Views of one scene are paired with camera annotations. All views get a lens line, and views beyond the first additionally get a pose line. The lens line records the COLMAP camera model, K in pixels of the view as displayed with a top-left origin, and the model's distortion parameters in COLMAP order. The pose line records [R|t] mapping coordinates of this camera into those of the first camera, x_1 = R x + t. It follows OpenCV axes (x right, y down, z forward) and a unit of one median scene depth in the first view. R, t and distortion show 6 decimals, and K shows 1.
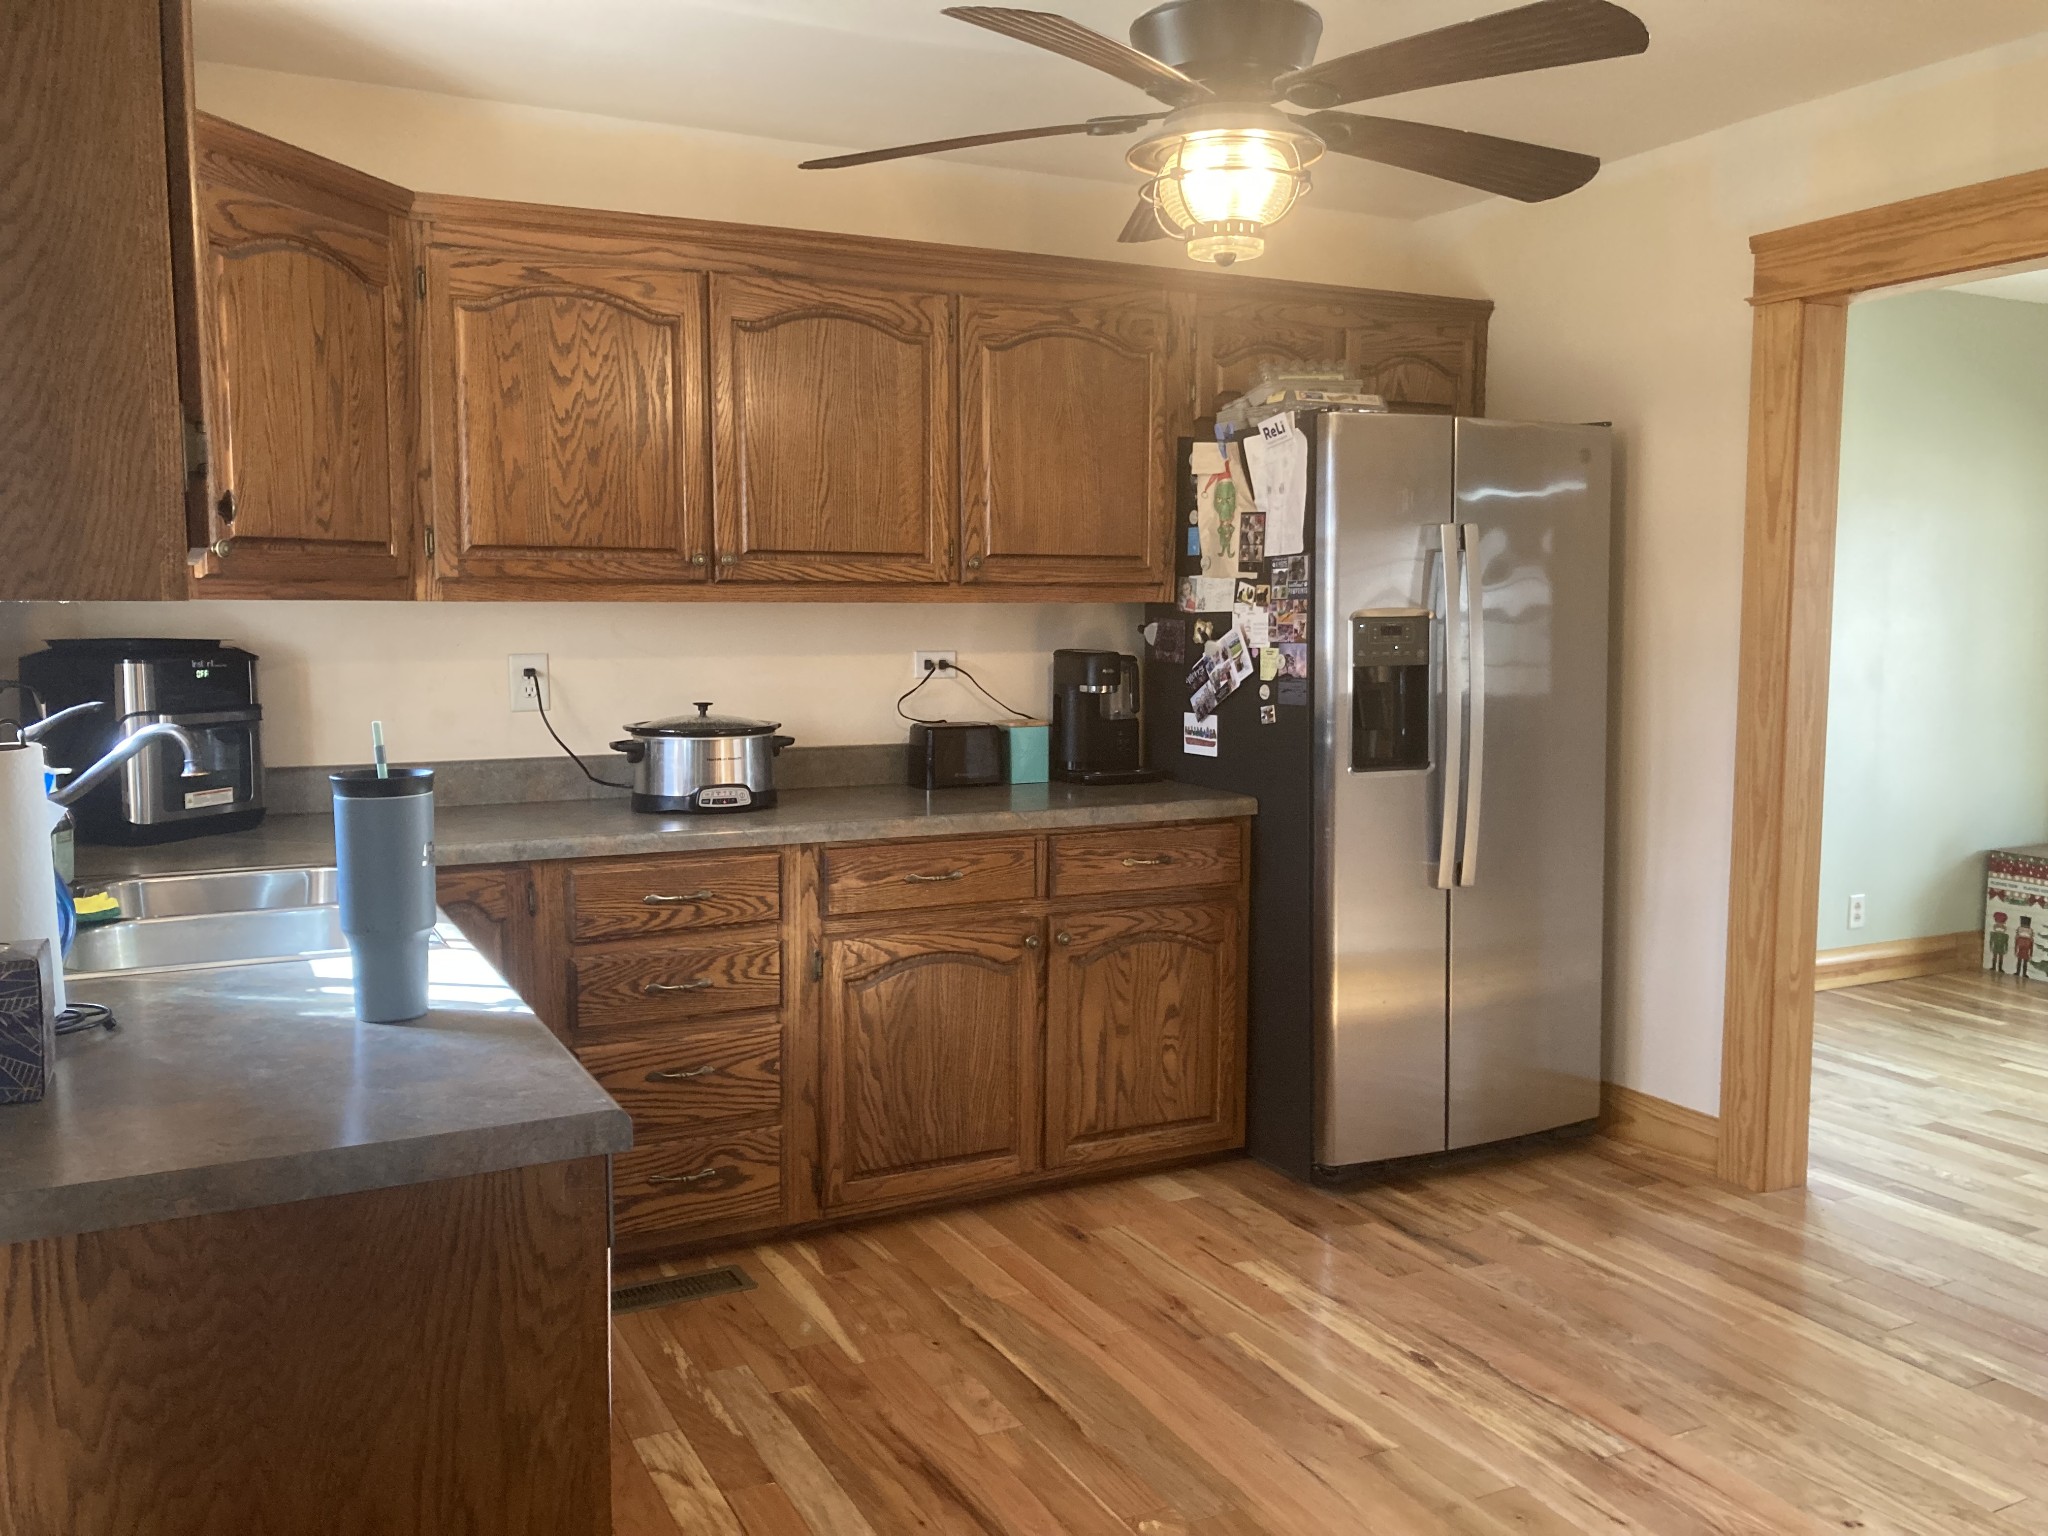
lens RADIAL K [[1697.3, 0, 1024.0], [0, 1697.3, 768.0], [0, 0, 1]] dist [-0.010330, -0.004518]
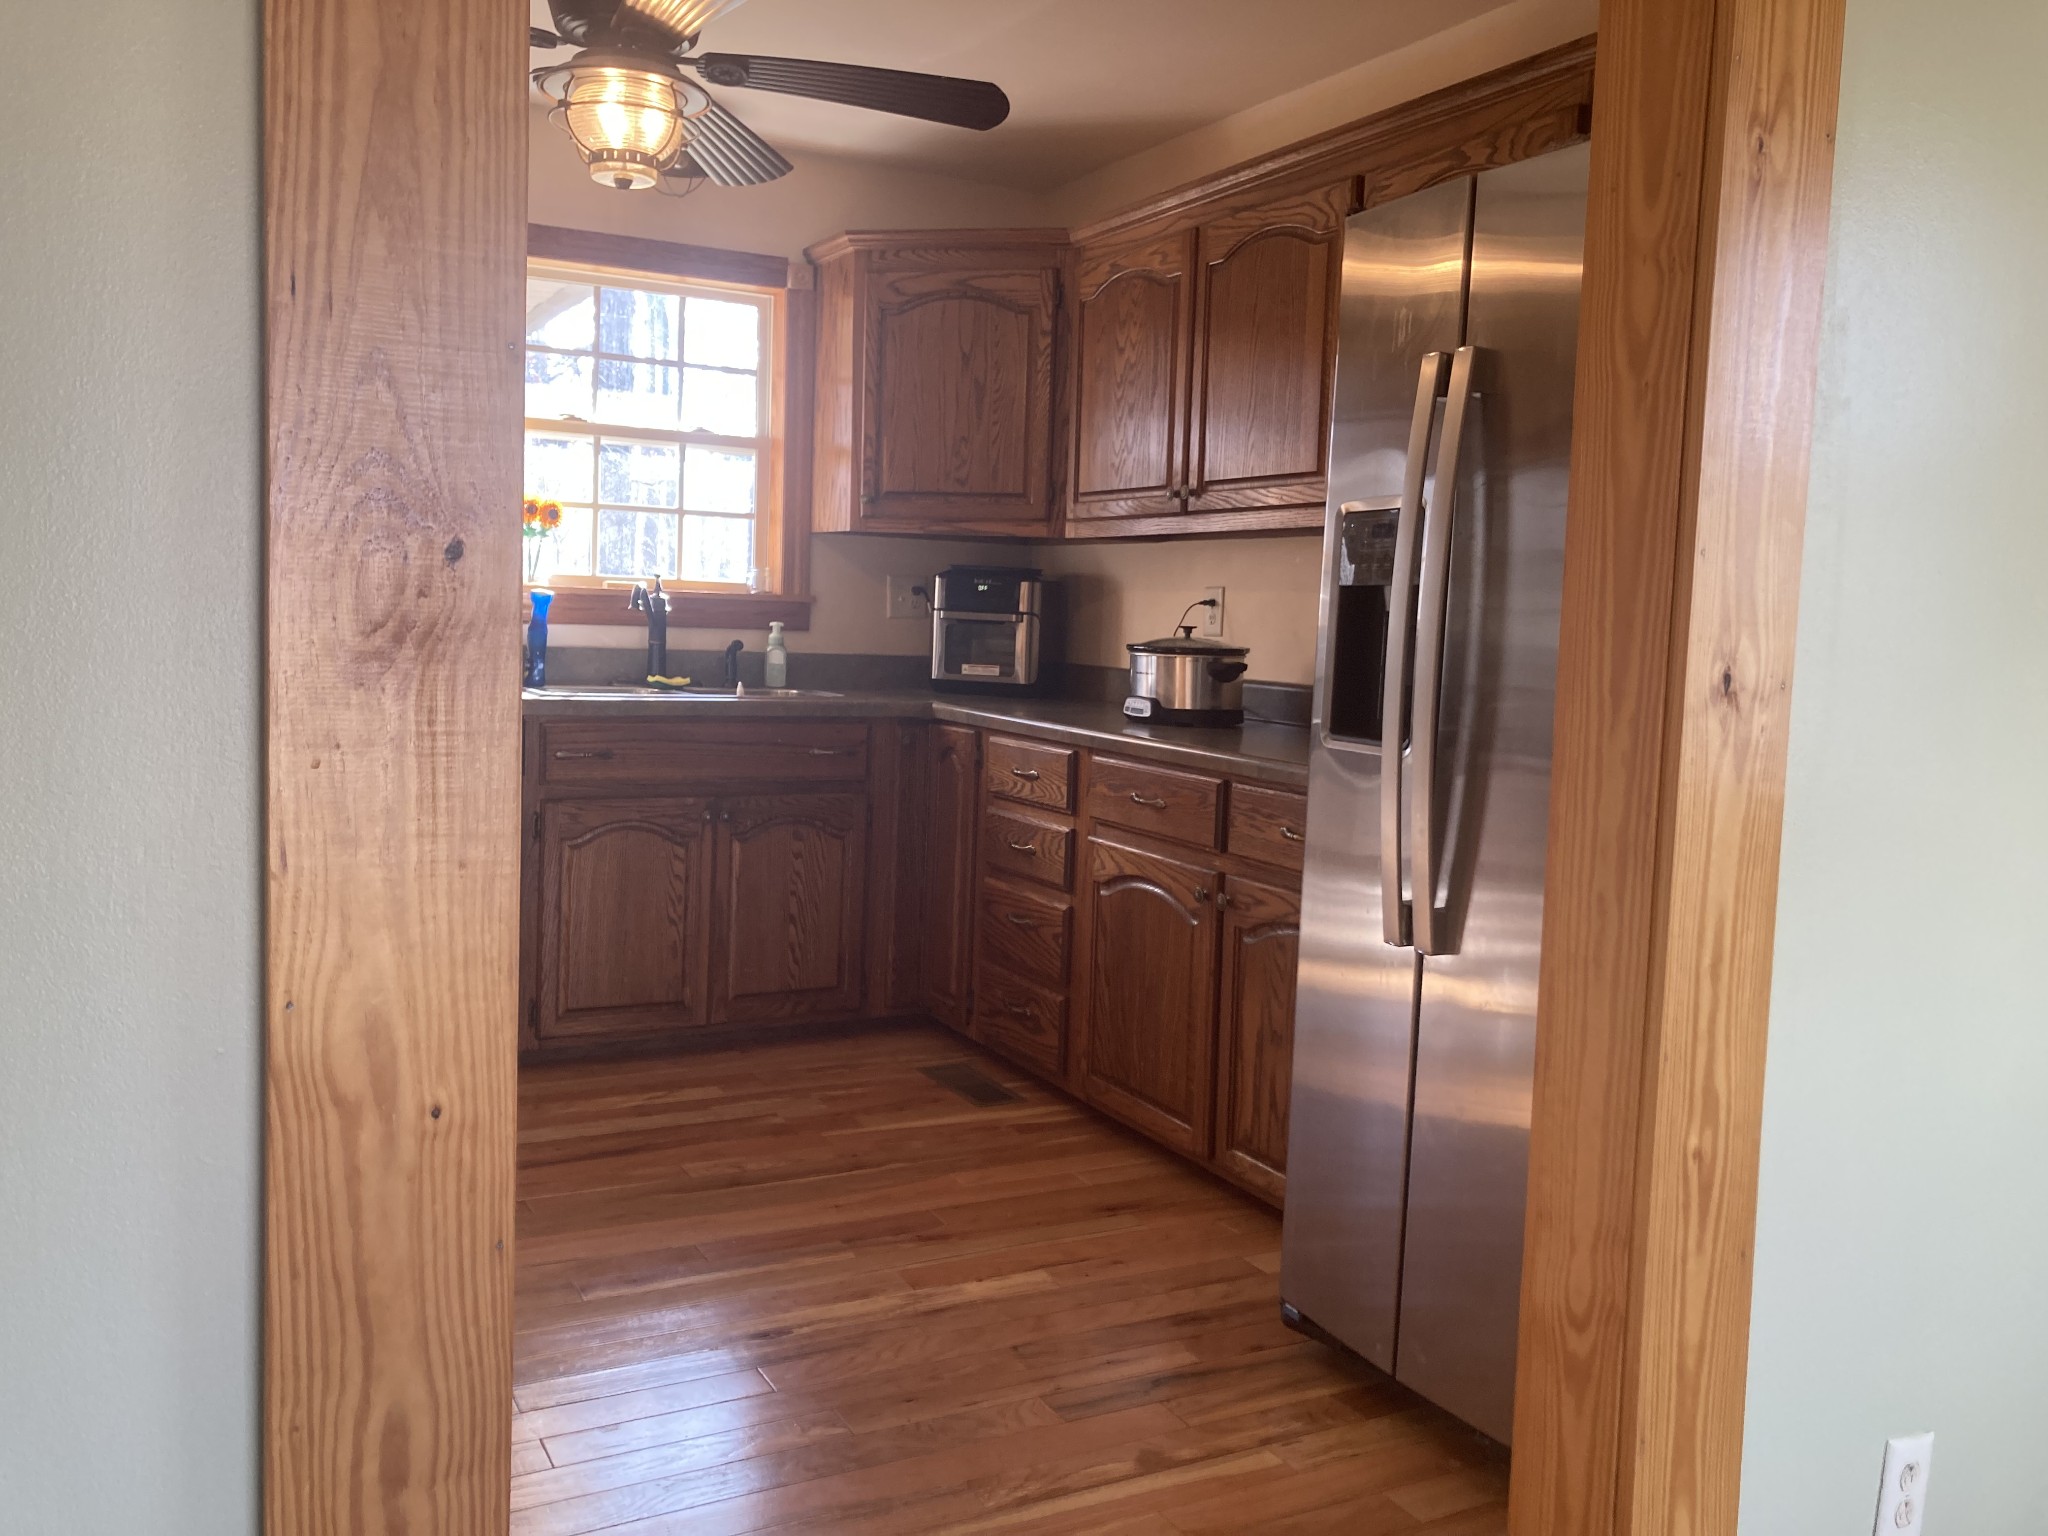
lens RADIAL K [[1700.7, 0, 1023.6], [0, 1700.7, 746.9], [0, 0, 1]] dist [0.076153, -0.003574]
pose [[0.018669, 0.082141, -0.996446, 0.991250], [-0.131731, 0.988134, 0.078987, -0.037219], [0.991110, 0.129788, 0.029268, 0.954540]]
